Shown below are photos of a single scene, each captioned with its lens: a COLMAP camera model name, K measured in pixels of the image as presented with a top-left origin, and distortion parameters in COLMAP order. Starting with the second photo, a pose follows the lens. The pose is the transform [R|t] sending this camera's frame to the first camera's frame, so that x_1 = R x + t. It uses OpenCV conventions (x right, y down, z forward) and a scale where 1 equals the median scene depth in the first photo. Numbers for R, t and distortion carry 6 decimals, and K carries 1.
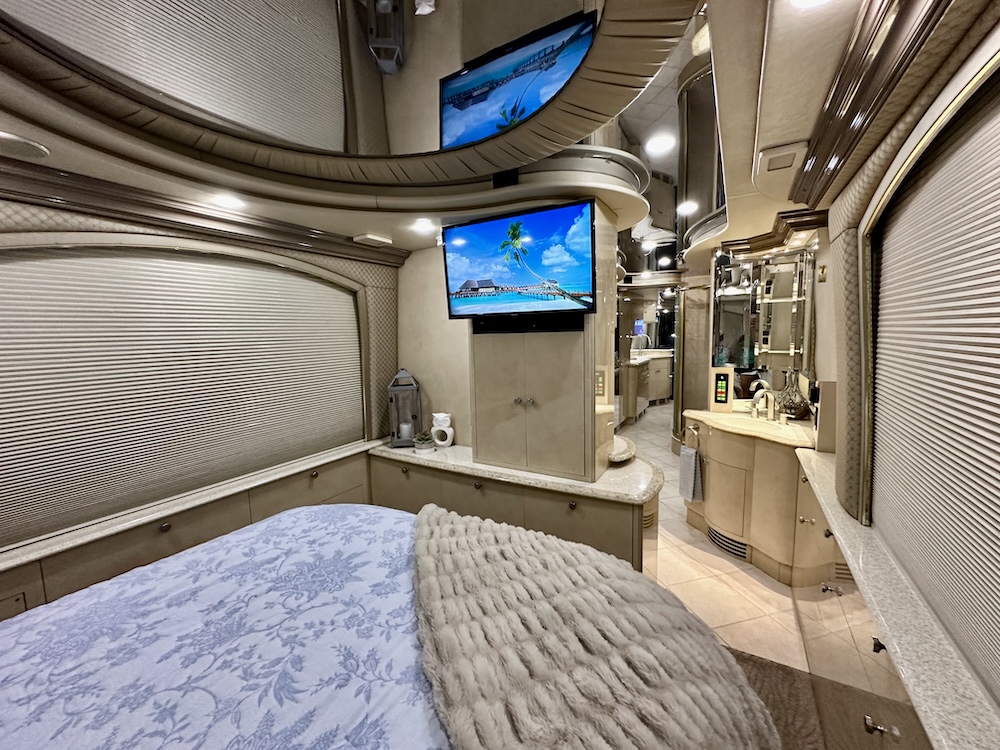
lens RADIAL K [[403.7, 0, 498.2], [0, 403.7, 377.6], [0, 0, 1]] dist [-0.001632, -0.000036]
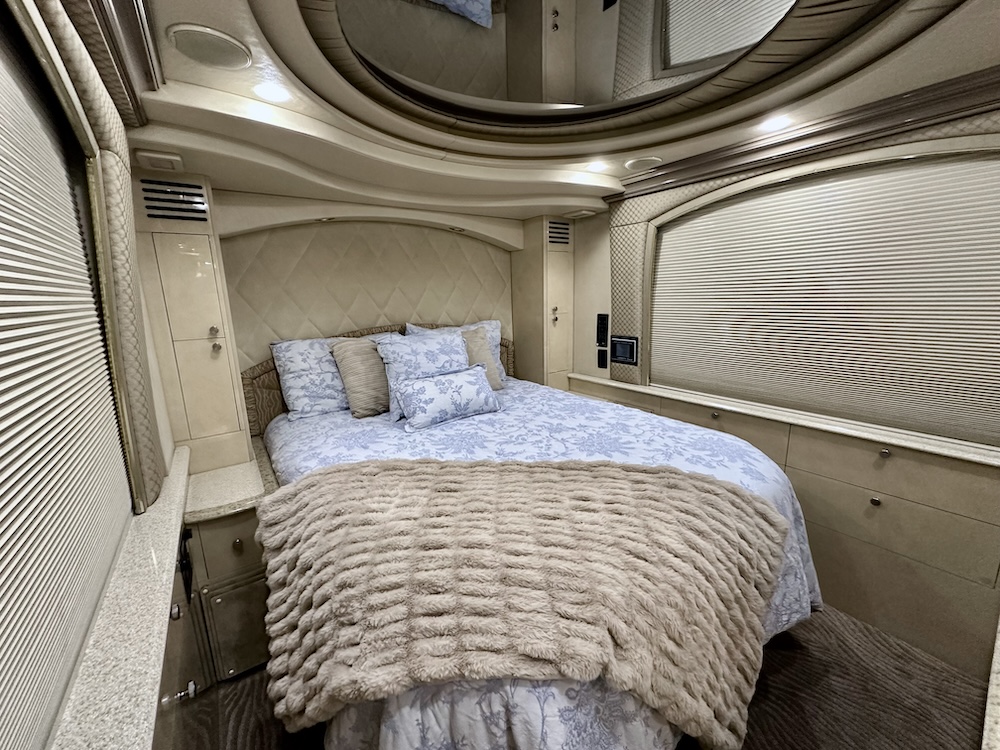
lens RADIAL K [[388.1, 0, 487.3], [0, 388.1, 380.8], [0, 0, 1]] dist [-0.000222, -0.000035]
pose [[-0.404079, 0.236424, -0.883642, 0.733360], [-0.060174, 0.957058, 0.283584, -0.065705], [0.912743, 0.167762, -0.372500, 0.961344]]
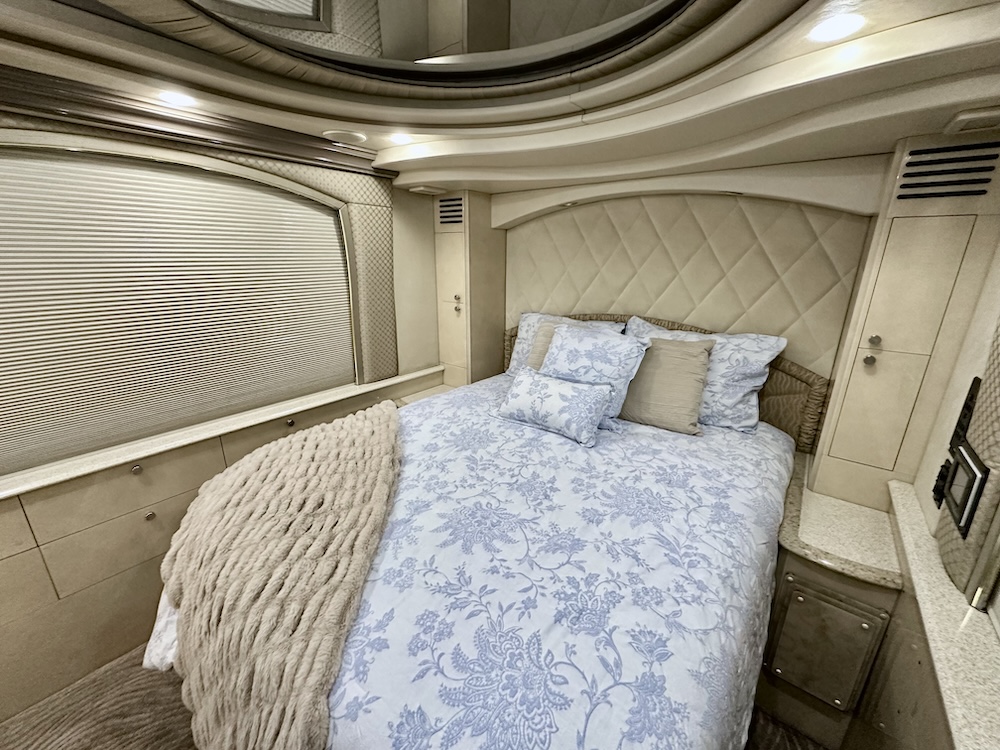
lens RADIAL K [[390.2, 0, 511.5], [0, 390.2, 379.1], [0, 0, 1]] dist [-0.002102, -0.000240]
pose [[-0.994817, -0.016435, 0.100349, -0.535998], [0.025539, 0.914837, 0.403015, -0.206570], [-0.098427, 0.403489, -0.909675, 1.514457]]
